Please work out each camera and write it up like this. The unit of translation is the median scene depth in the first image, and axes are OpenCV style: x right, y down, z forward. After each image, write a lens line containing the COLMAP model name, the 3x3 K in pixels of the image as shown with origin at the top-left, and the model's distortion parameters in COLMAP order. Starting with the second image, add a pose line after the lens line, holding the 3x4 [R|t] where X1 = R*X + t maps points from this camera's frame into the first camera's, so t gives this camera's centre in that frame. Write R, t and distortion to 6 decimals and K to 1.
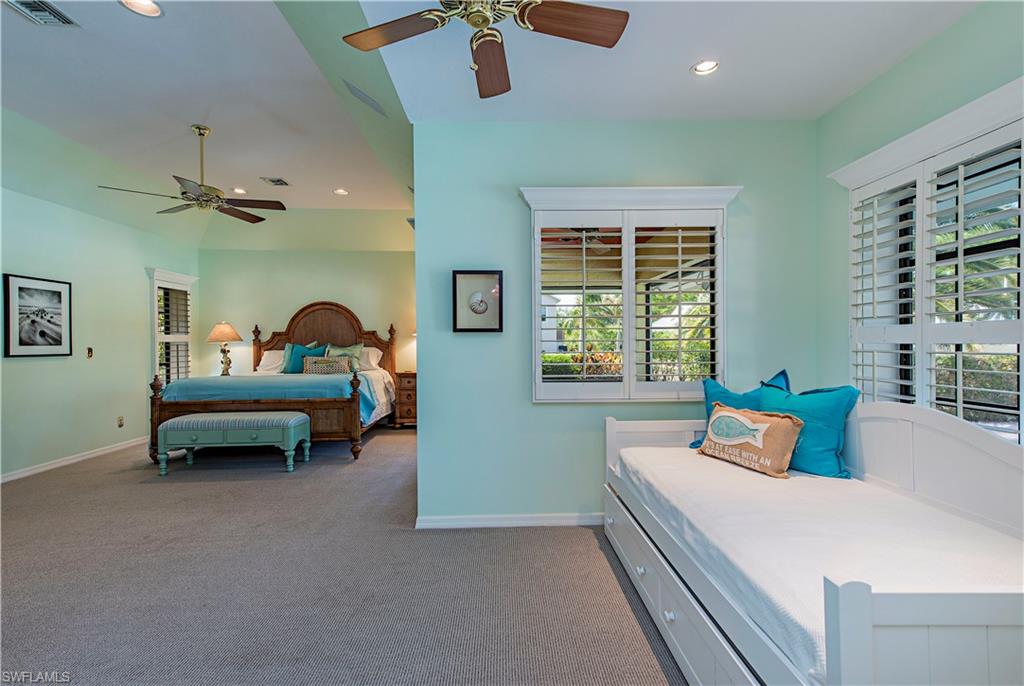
lens RADIAL K [[485.9, 0, 511.6], [0, 485.9, 356.3], [0, 0, 1]] dist [0.032393, 0.000063]
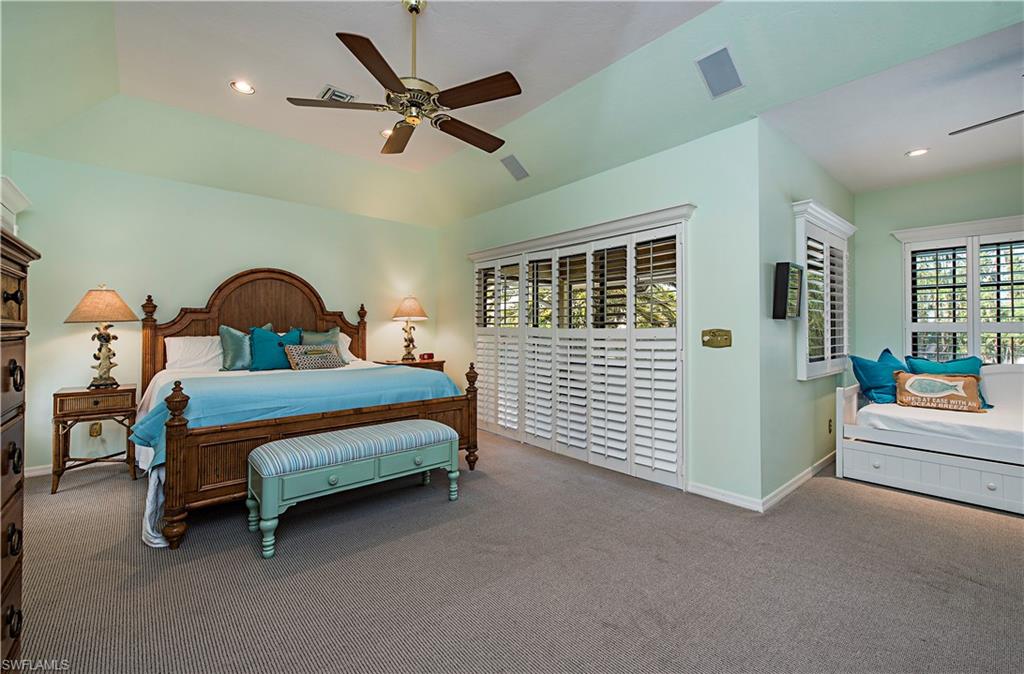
lens RADIAL K [[433.2, 0, 512.0], [0, 433.2, 337.0], [0, 0, 1]] dist [0.000462, -0.000032]
pose [[0.767515, 0.000614, 0.641030, -0.539741], [0.007209, 0.999928, -0.009590, -0.002707], [-0.640990, 0.011981, 0.767456, 0.294108]]
